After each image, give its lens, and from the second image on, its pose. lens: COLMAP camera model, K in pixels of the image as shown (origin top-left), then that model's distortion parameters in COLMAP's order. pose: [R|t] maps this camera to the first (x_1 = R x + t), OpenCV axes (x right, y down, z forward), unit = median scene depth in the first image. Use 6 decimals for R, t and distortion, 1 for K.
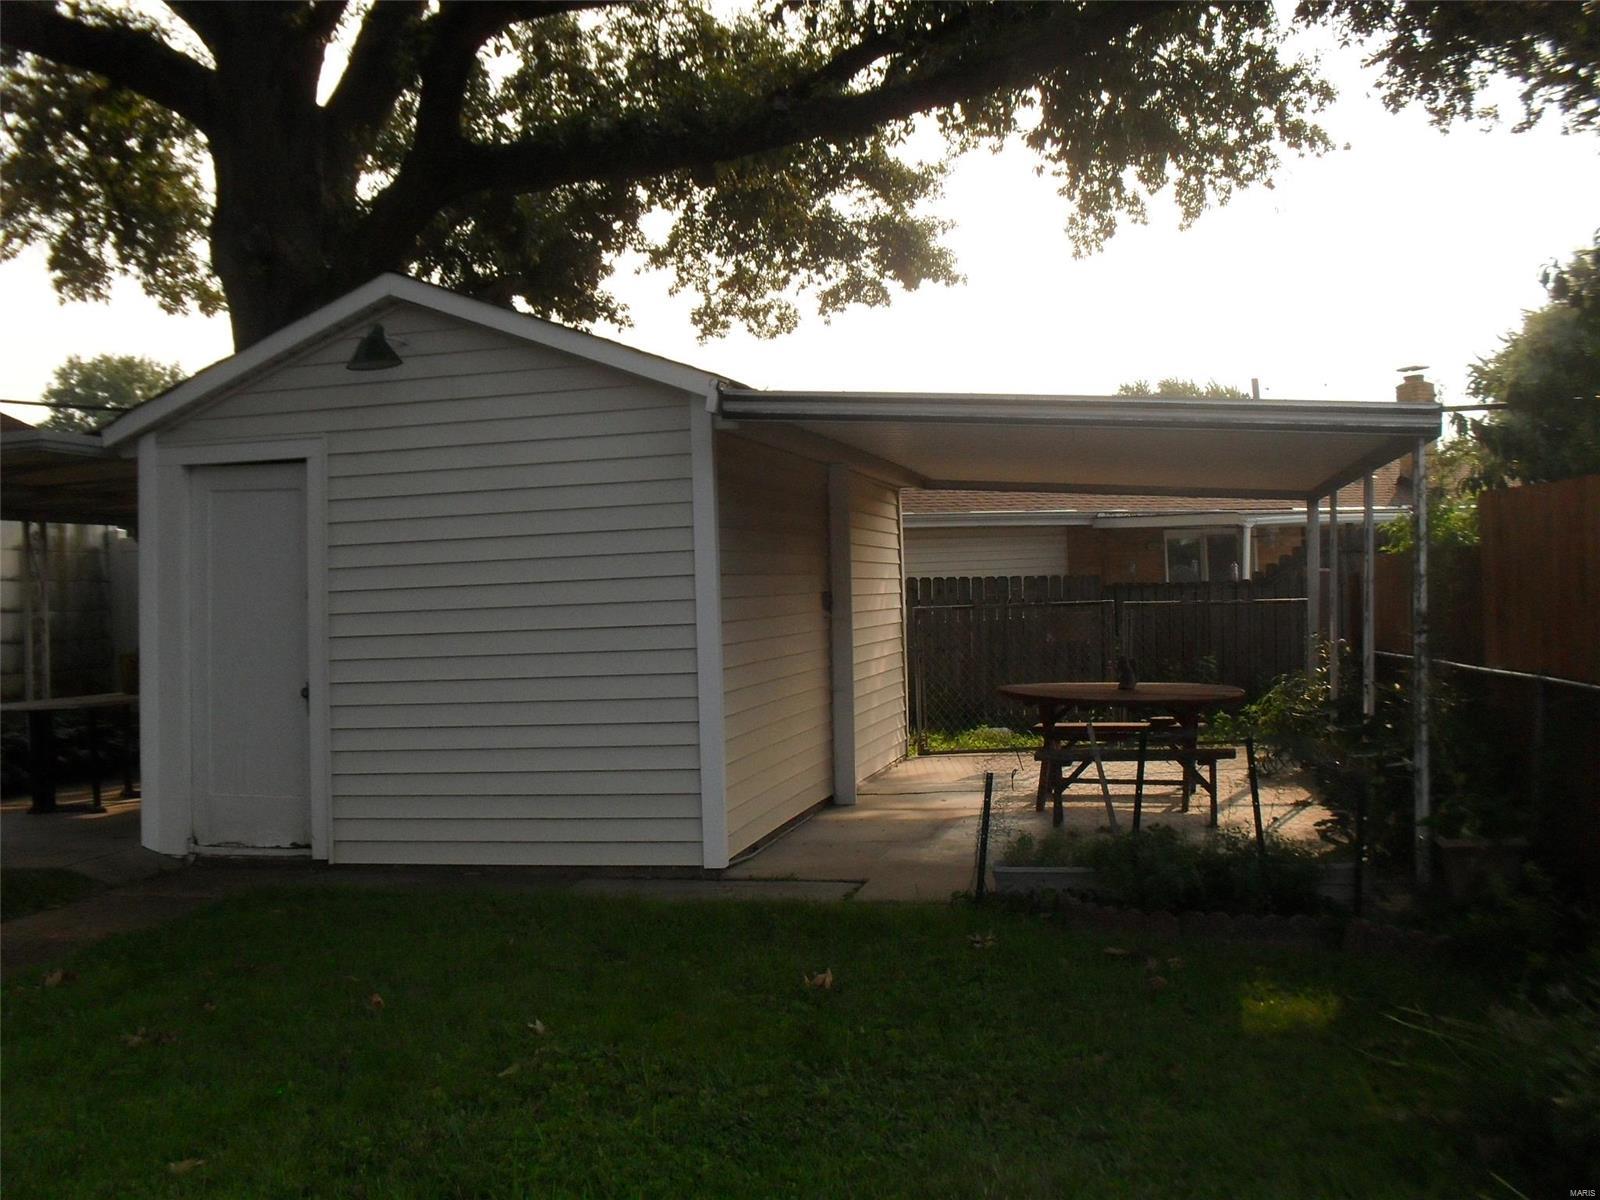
lens RADIAL K [[1695.8, 0, 768.0], [0, 1695.8, 598.0], [0, 0, 1]] dist [-0.227392, 0.295534]
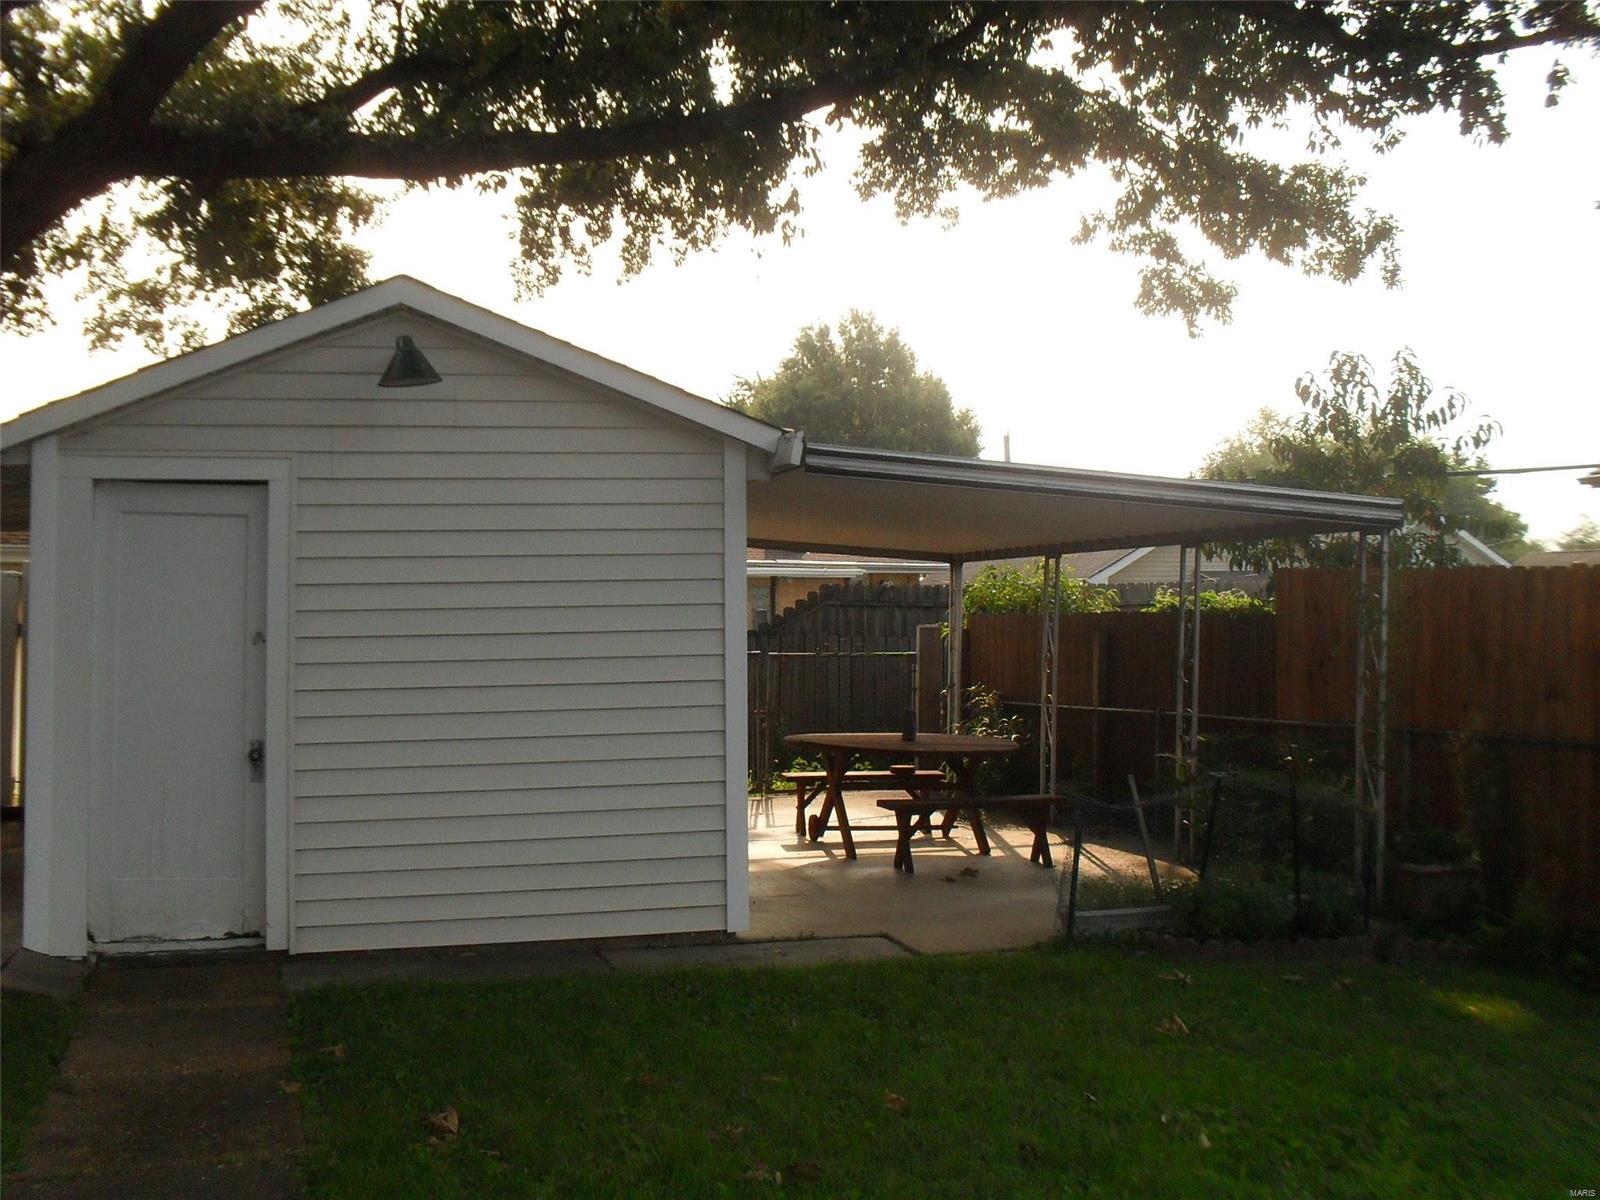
lens RADIAL K [[1695.8, 0, 768.0], [0, 1695.8, 598.0], [0, 0, 1]] dist [-0.227392, 0.295534]
pose [[0.881086, 0.028924, 0.472070, -0.203091], [-0.018588, 0.999475, -0.026545, -0.002664], [-0.472590, 0.014614, 0.881161, 0.057445]]
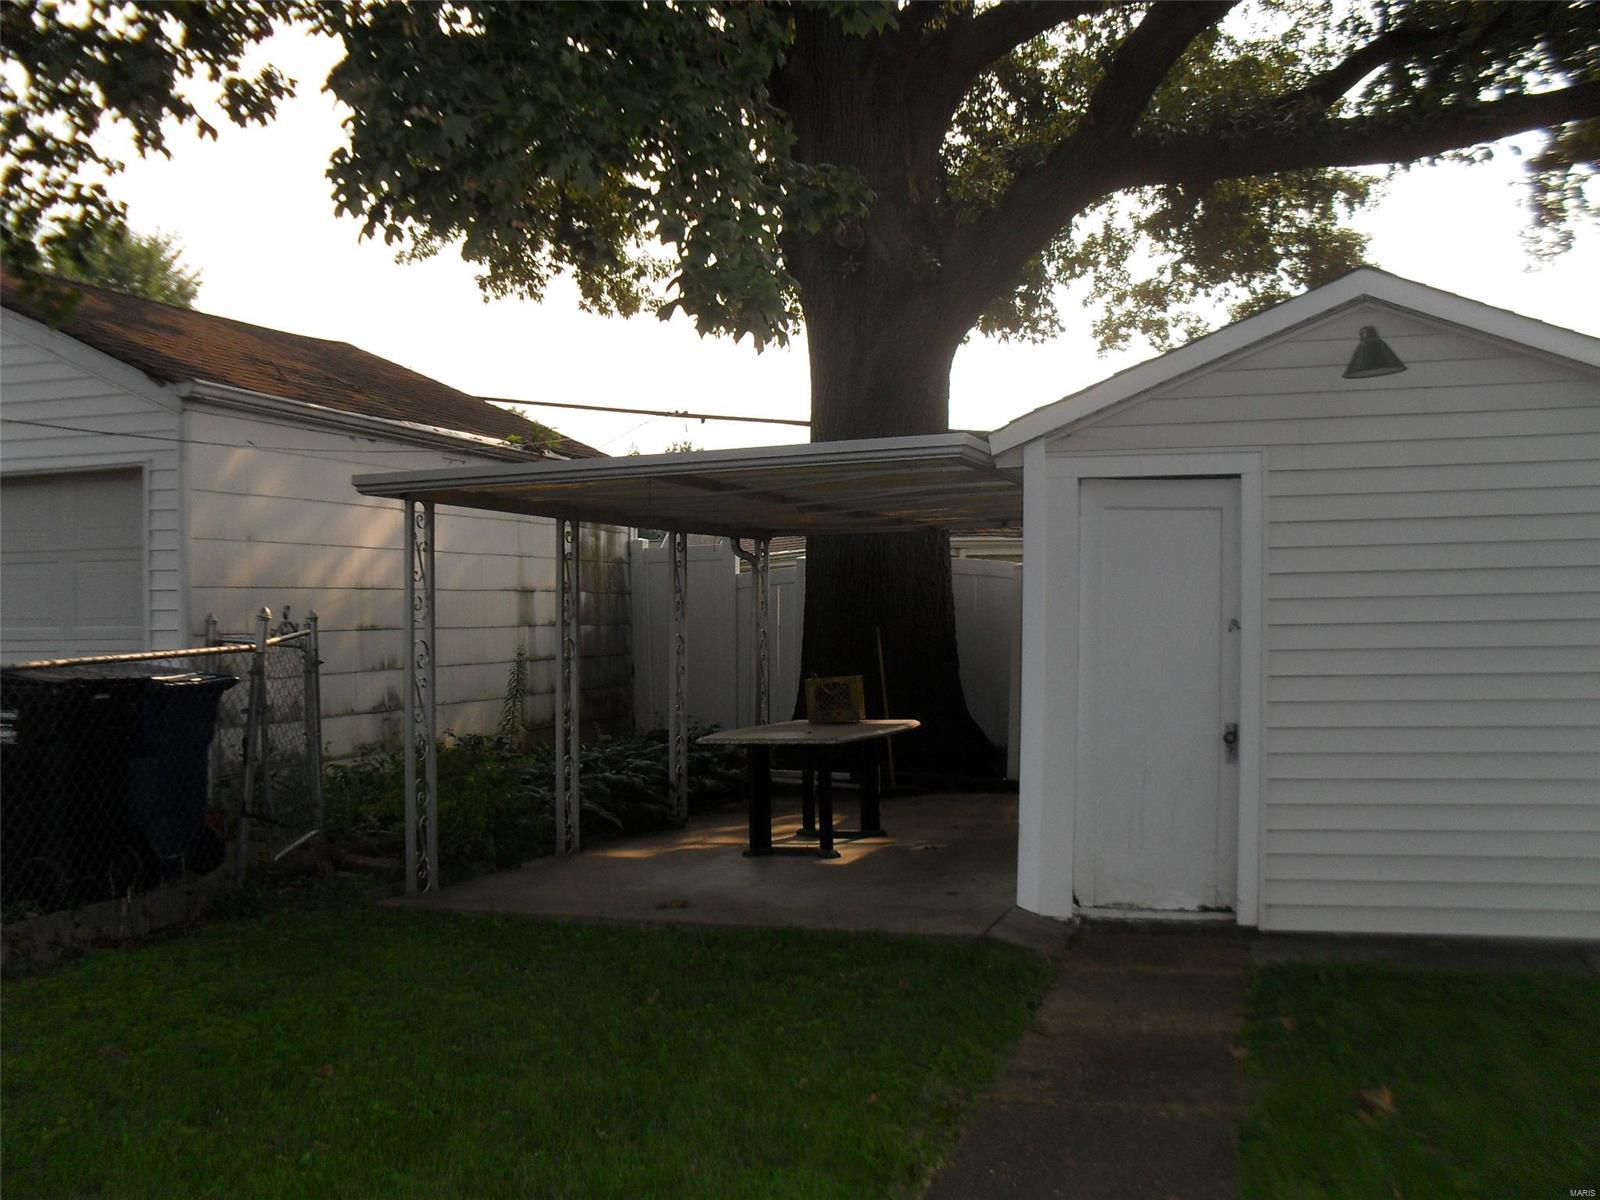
lens RADIAL K [[1695.8, 0, 768.0], [0, 1695.8, 598.0], [0, 0, 1]] dist [-0.227392, 0.295534]
pose [[0.994511, 0.022170, -0.102258, -0.195781], [-0.022972, 0.999714, -0.006672, -0.002699], [0.102081, 0.008984, 0.994736, 0.041295]]
